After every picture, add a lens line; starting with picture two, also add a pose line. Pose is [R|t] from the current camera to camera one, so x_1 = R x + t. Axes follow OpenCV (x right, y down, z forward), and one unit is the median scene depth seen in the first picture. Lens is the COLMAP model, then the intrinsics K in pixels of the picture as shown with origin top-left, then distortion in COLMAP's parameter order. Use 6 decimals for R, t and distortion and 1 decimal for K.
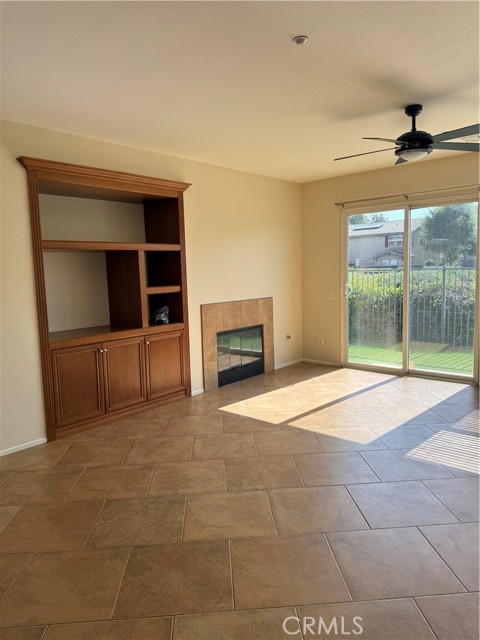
lens RADIAL K [[451.3, 0, 240.9], [0, 451.3, 316.2], [0, 0, 1]] dist [0.056531, -0.062981]
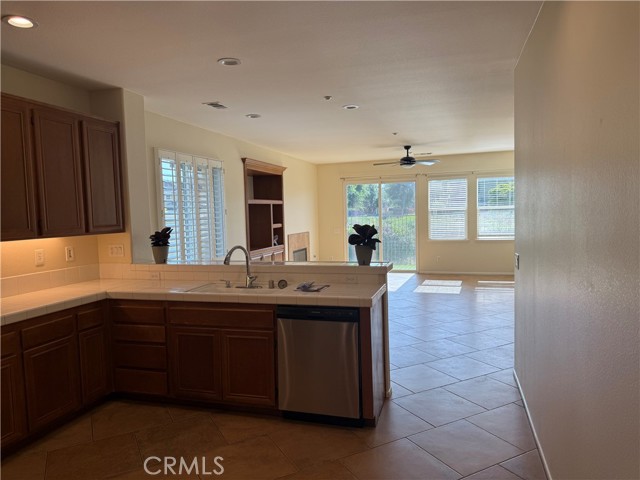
lens RADIAL K [[451.3, 0, 317.0], [0, 451.3, 240.2], [0, 0, 1]] dist [0.056531, -0.062981]
pose [[0.909634, -0.022539, 0.414799, -0.913844], [0.046413, 0.997789, -0.047565, 0.107775], [-0.412810, 0.062519, 0.908669, -0.811670]]
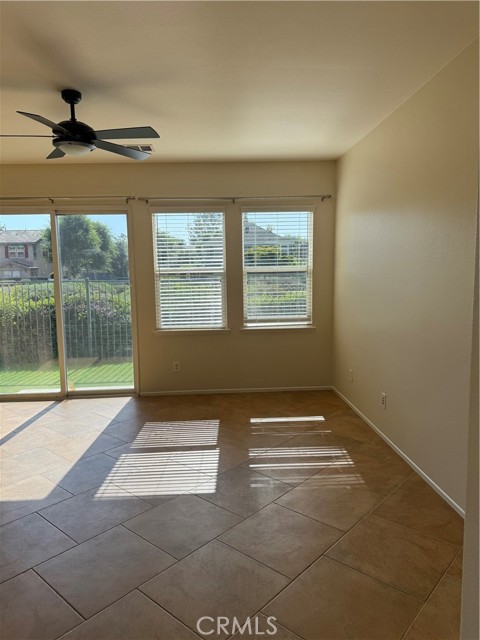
lens RADIAL K [[451.3, 0, 224.7], [0, 451.3, 320.0], [0, 0, 1]] dist [0.056531, -0.062981]
pose [[0.724482, -0.060341, 0.686647, -0.025651], [0.073484, 0.997245, 0.010103, -0.015587], [-0.685365, 0.043138, 0.726921, 0.168561]]
